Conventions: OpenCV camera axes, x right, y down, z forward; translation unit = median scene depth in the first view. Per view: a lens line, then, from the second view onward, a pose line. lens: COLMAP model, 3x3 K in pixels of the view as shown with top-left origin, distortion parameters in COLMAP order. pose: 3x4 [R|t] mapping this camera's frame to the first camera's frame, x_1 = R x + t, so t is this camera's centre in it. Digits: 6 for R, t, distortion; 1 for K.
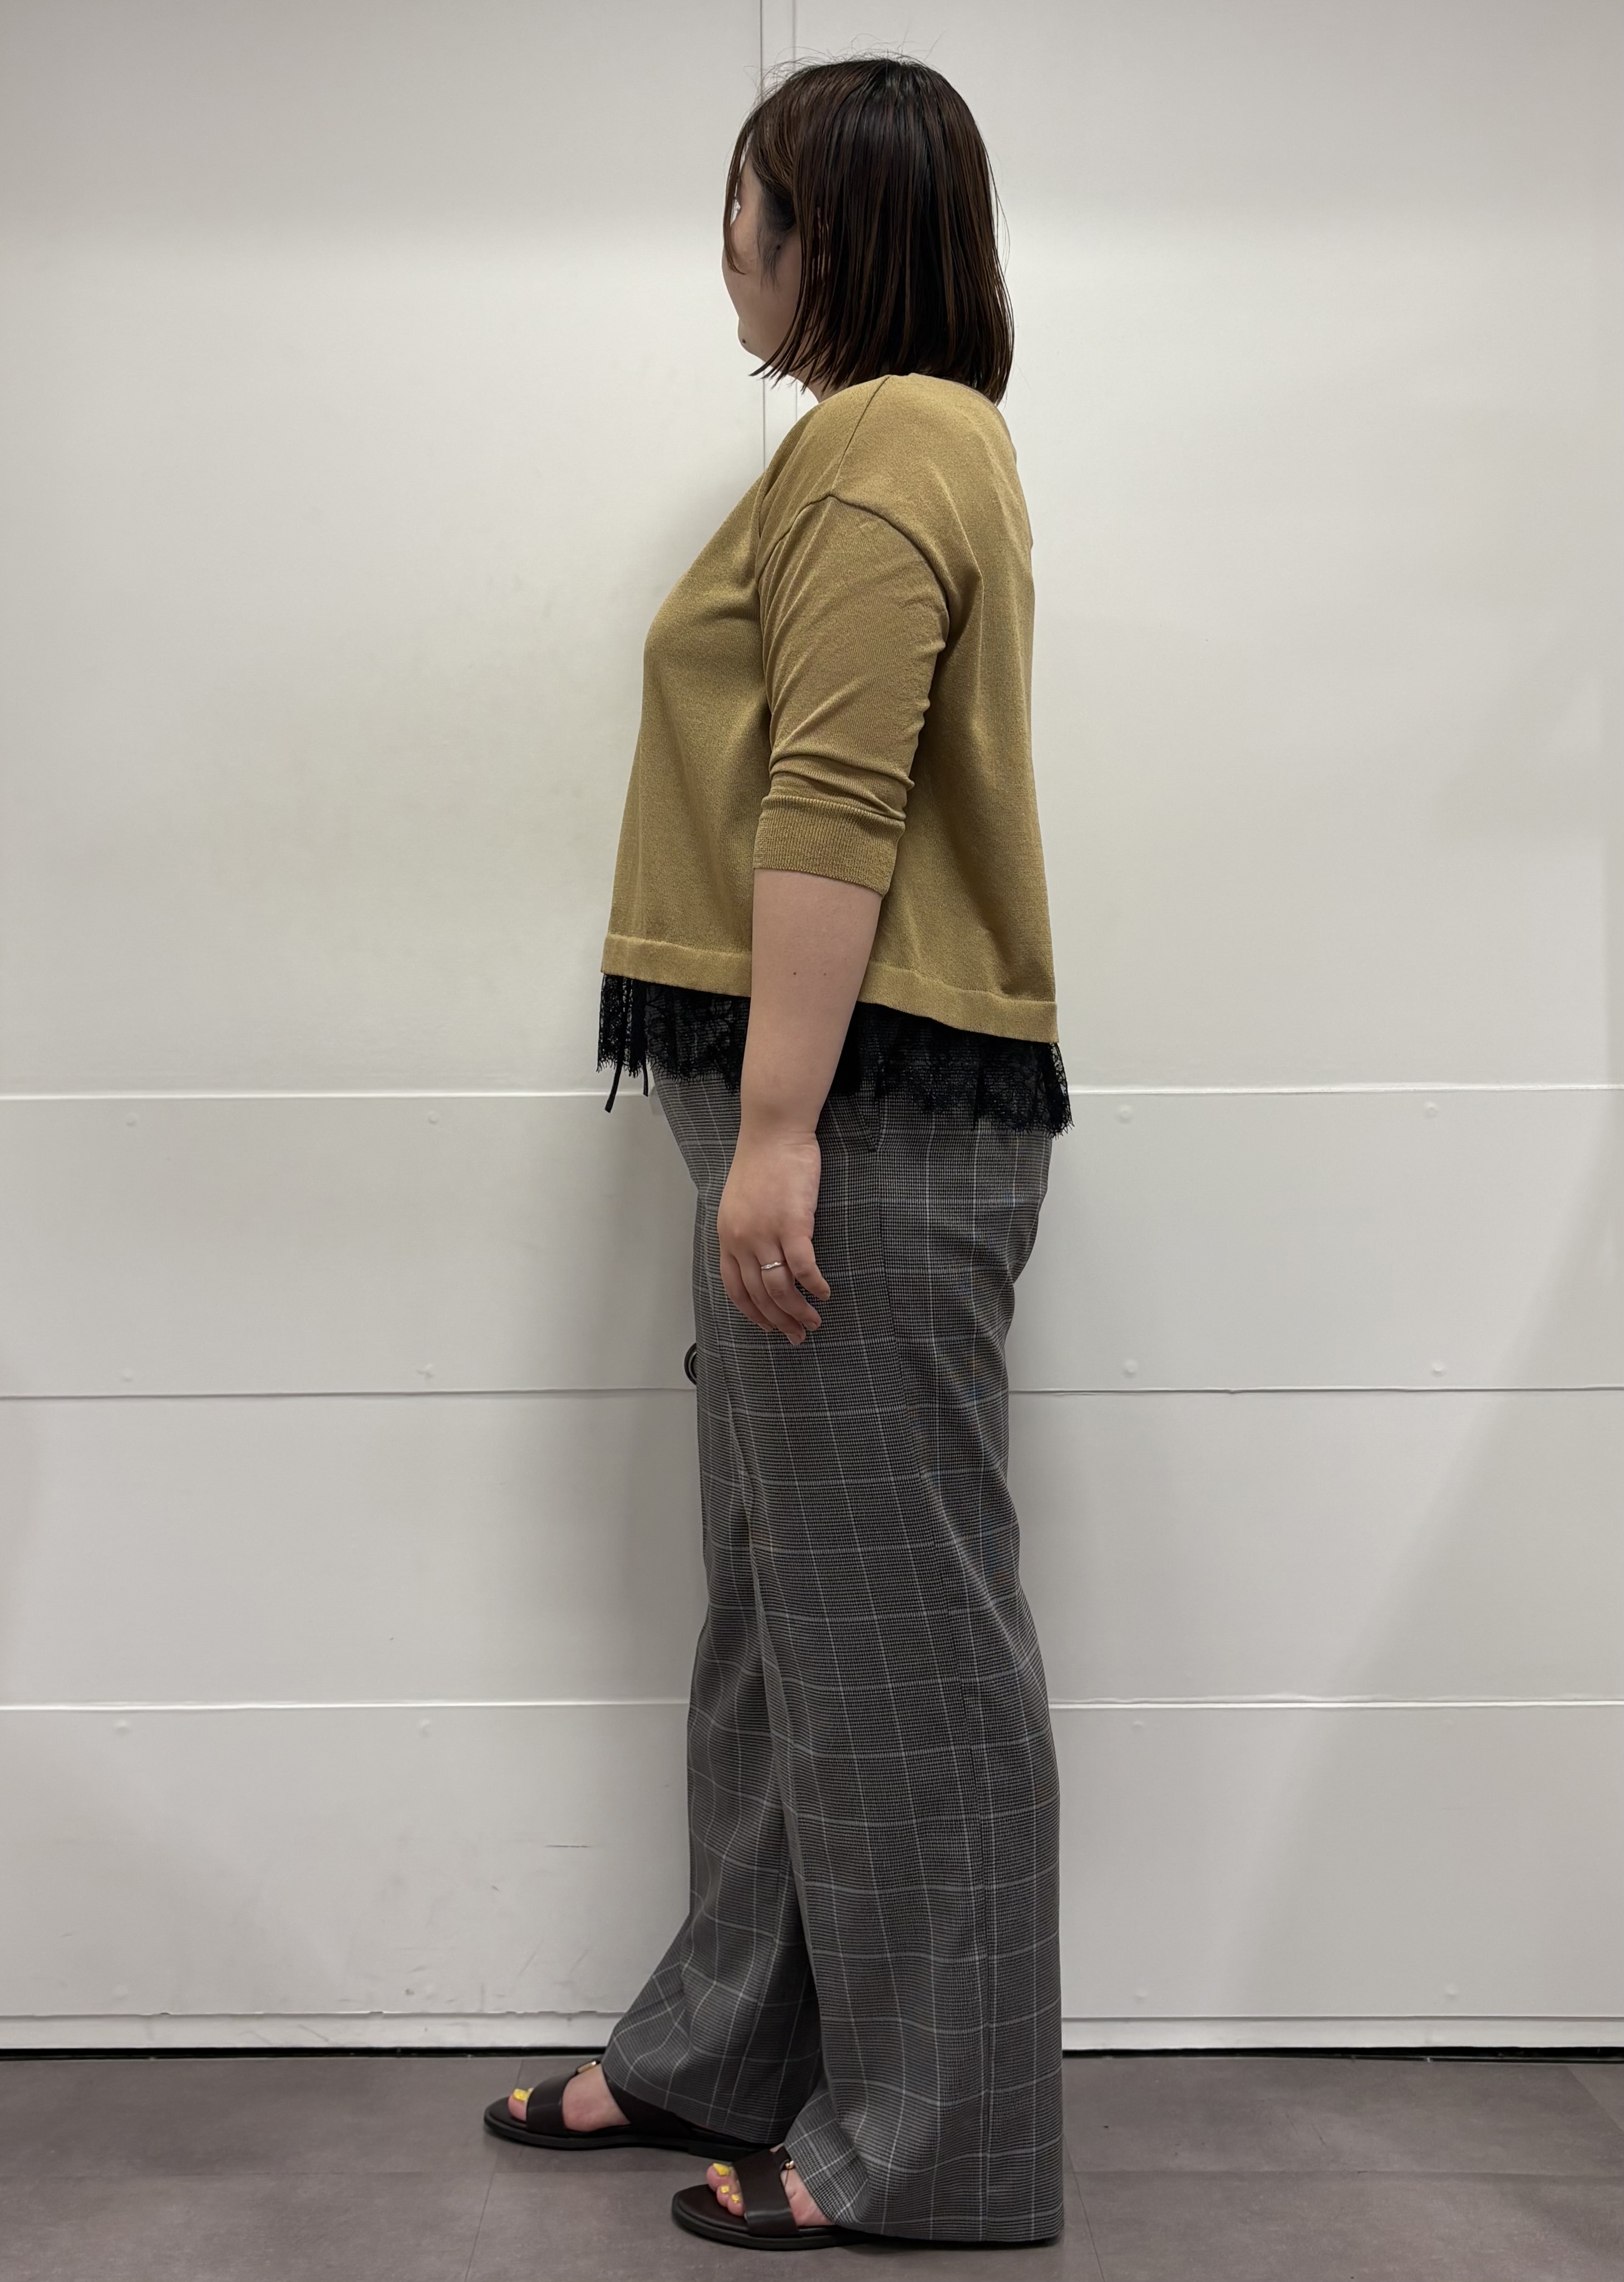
lens RADIAL K [[1850.8, 0, 899.5], [0, 1850.8, 1131.6], [0, 0, 1]] dist [0.009844, -0.005072]
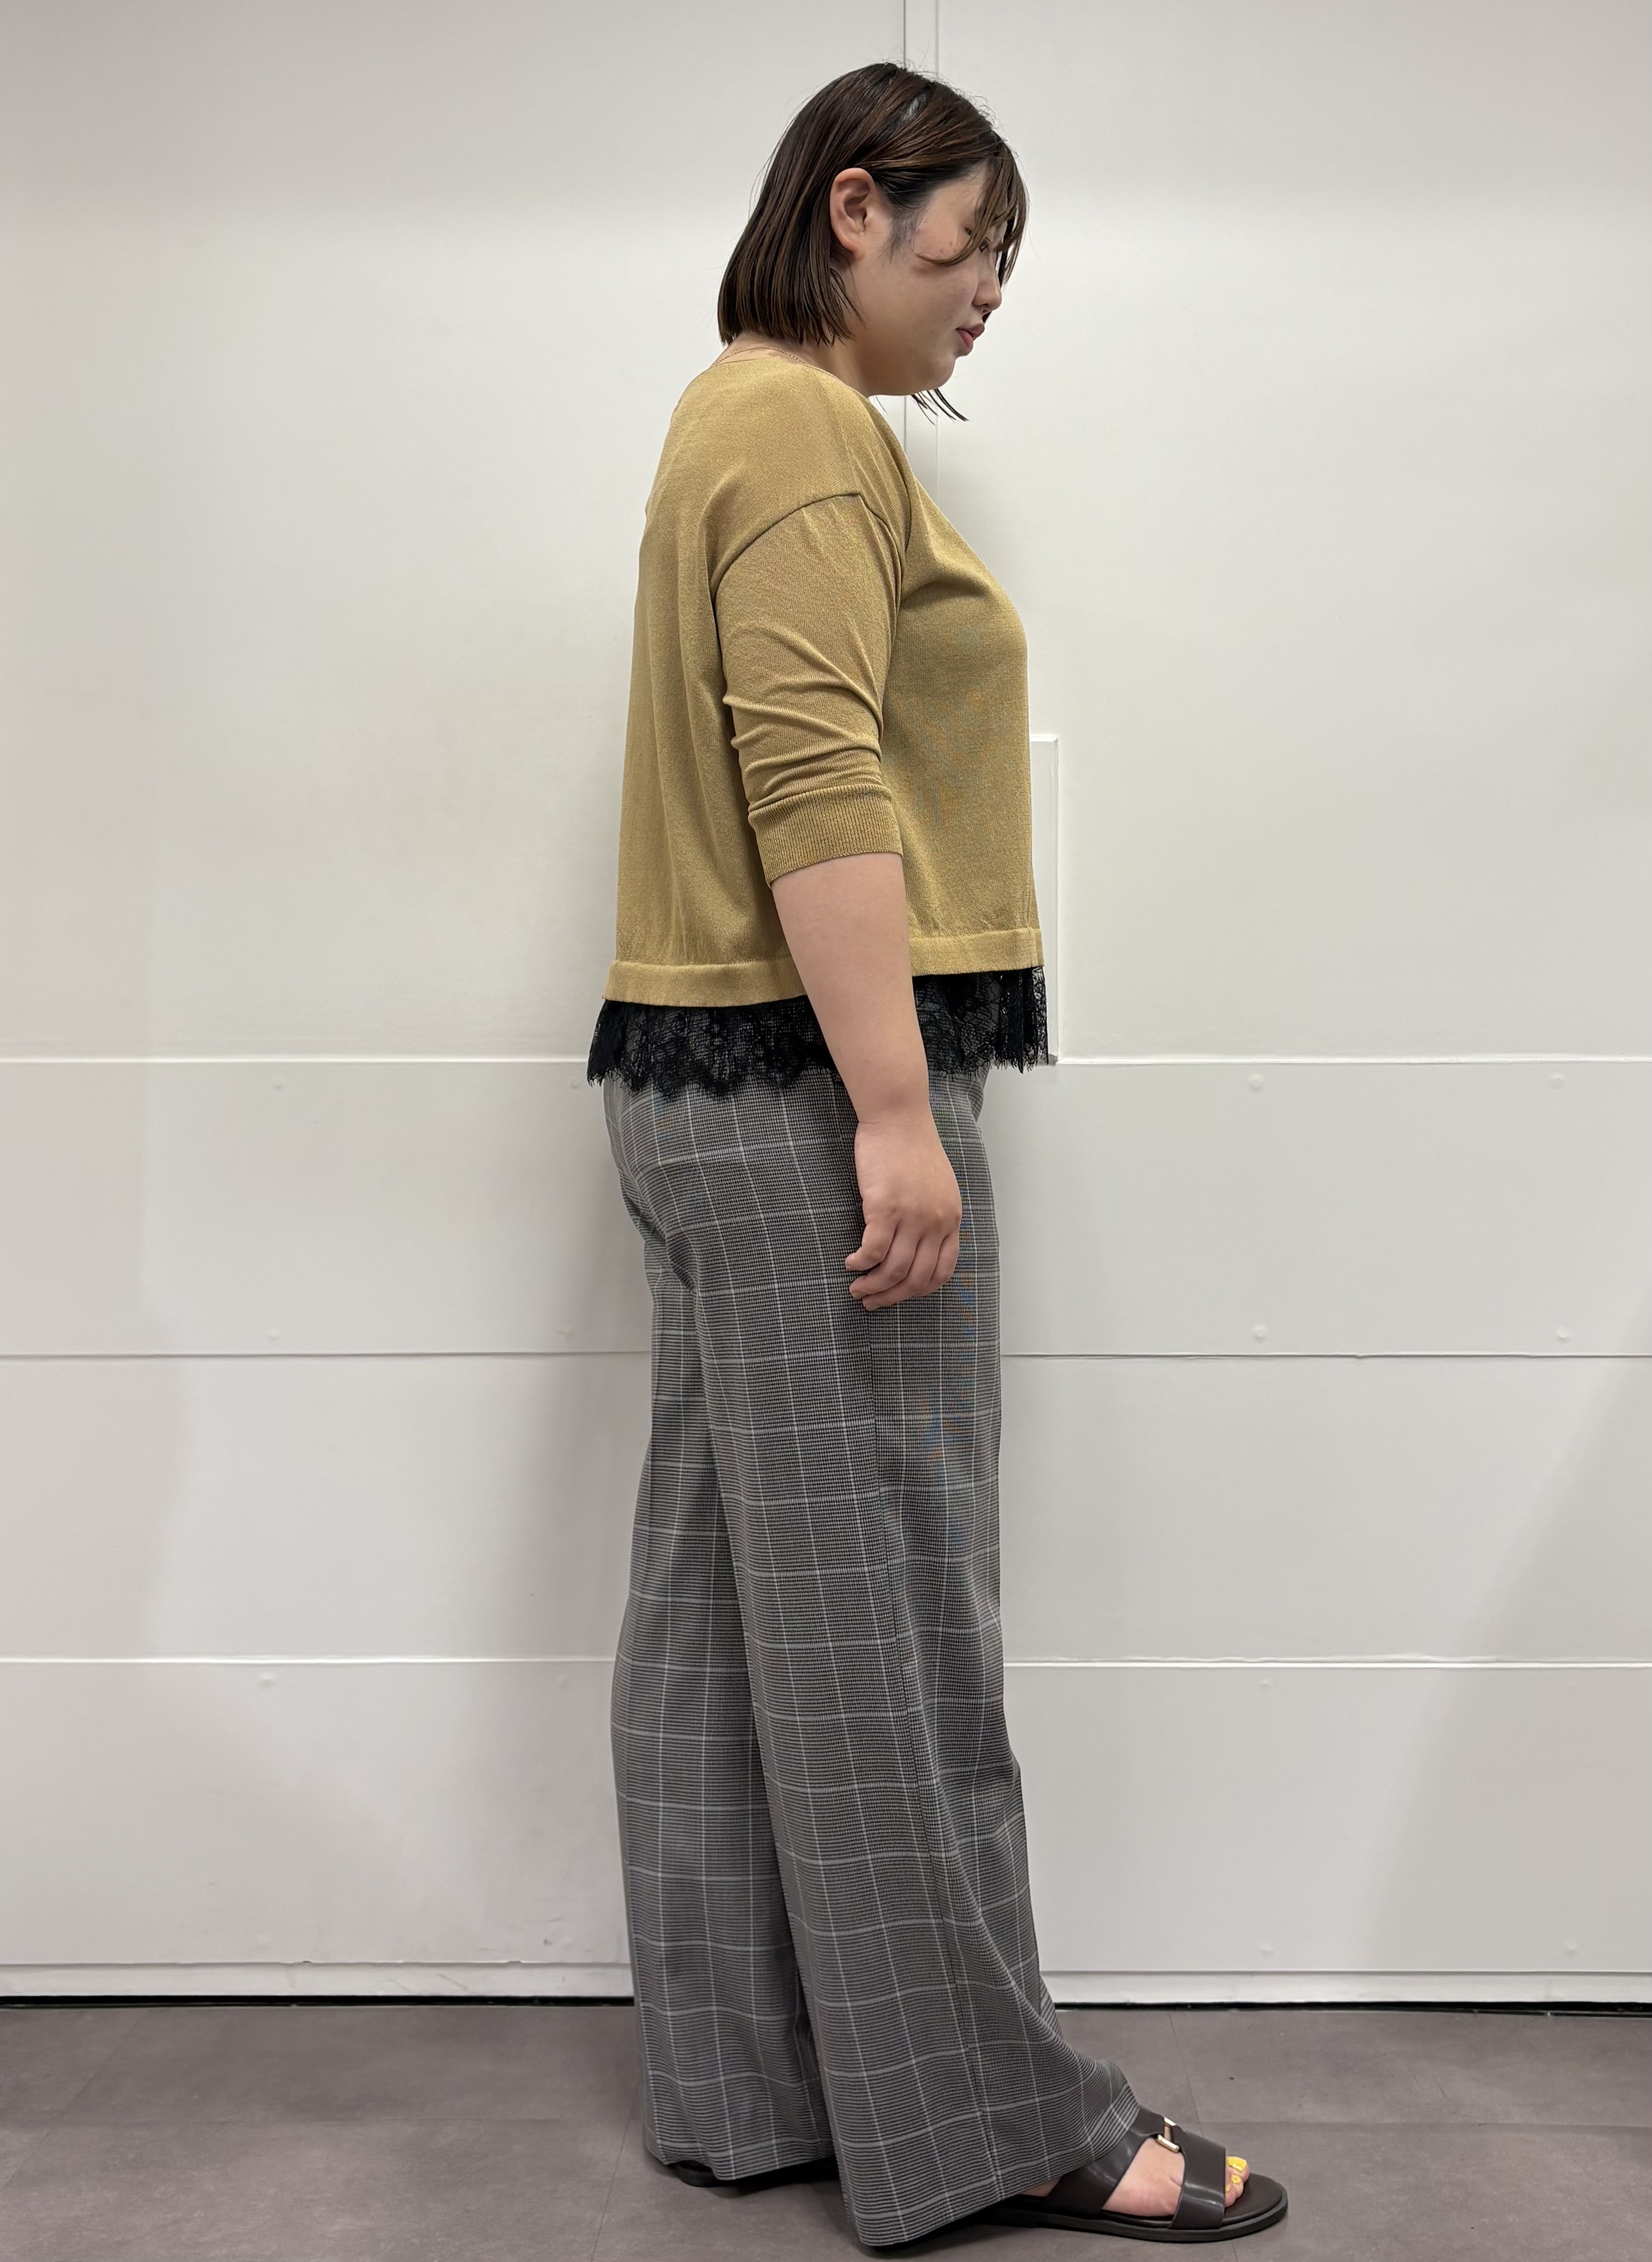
lens RADIAL K [[1819.0, 0, 667.9], [0, 1819.0, 1102.1], [0, 0, 1]] dist [0.004589, 0.000685]
pose [[0.999980, 0.005823, 0.002515, -0.203165], [-0.005825, 0.999983, 0.000727, 0.002147], [-0.002510, -0.000741, 0.999997, 0.001935]]
